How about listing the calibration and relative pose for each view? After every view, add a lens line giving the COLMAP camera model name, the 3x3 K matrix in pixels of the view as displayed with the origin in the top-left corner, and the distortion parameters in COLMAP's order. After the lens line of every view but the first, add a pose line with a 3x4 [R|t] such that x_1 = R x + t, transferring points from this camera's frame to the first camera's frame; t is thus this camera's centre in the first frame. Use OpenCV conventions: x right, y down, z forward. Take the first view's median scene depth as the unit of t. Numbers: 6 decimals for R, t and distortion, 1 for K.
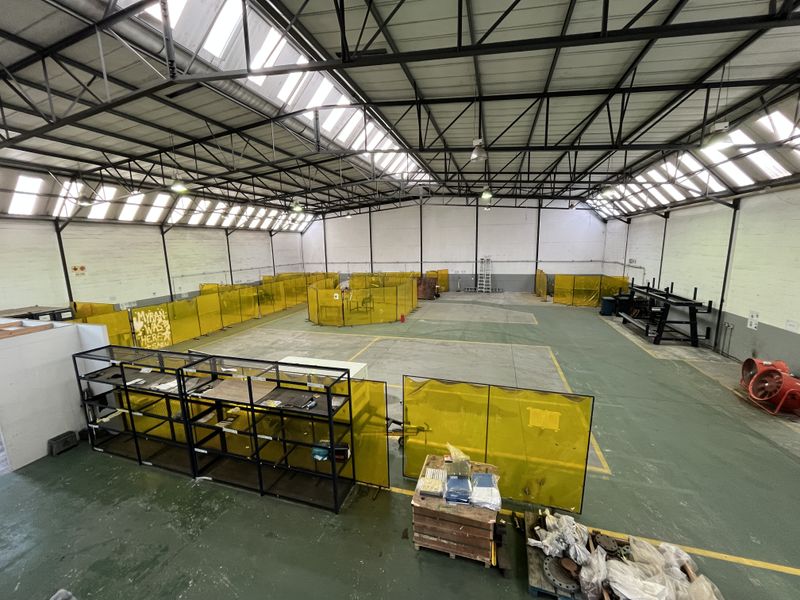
lens RADIAL K [[323.7, 0, 396.8], [0, 323.7, 299.7], [0, 0, 1]] dist [-0.000519, 0.000381]
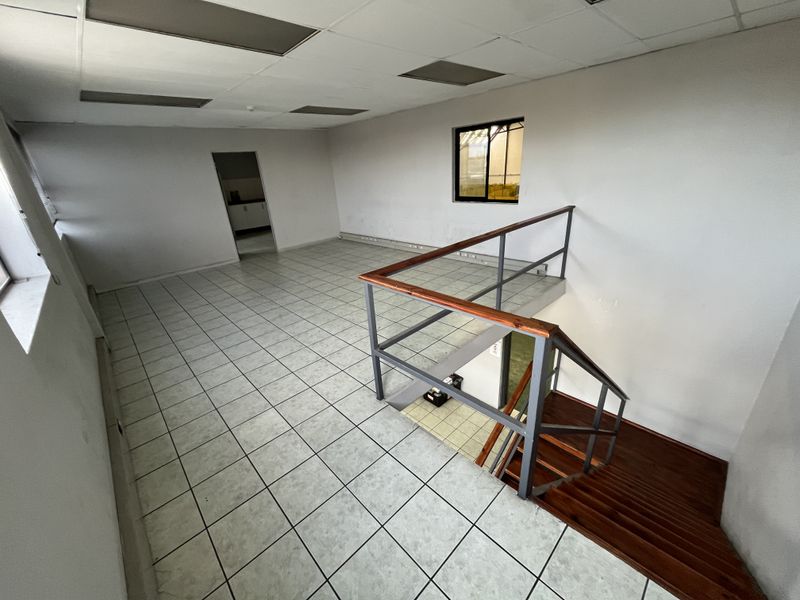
lens RADIAL K [[323.7, 0, 394.9], [0, 323.7, 297.6], [0, 0, 1]] dist [-0.000519, 0.000381]
pose [[0.866885, 0.153278, -0.474358, 0.084963], [-0.035700, 0.968201, 0.247612, 0.065683], [0.497228, -0.197717, 0.844791, -0.395803]]
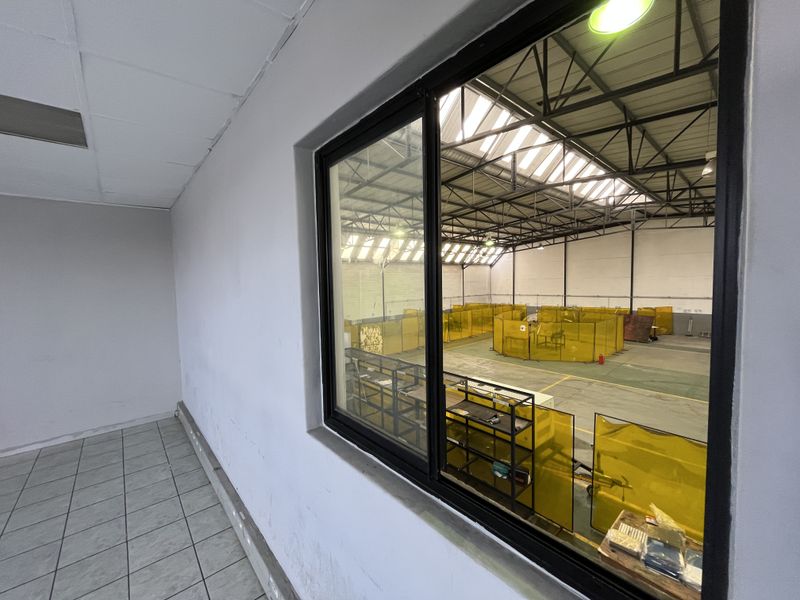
lens RADIAL K [[323.7, 0, 399.3], [0, 323.7, 300.1], [0, 0, 1]] dist [-0.000519, 0.000381]
pose [[0.851586, 0.036392, -0.522950, 0.006366], [-0.086704, 0.993626, -0.072044, 0.011057], [0.516995, 0.106694, 0.849313, -0.053477]]
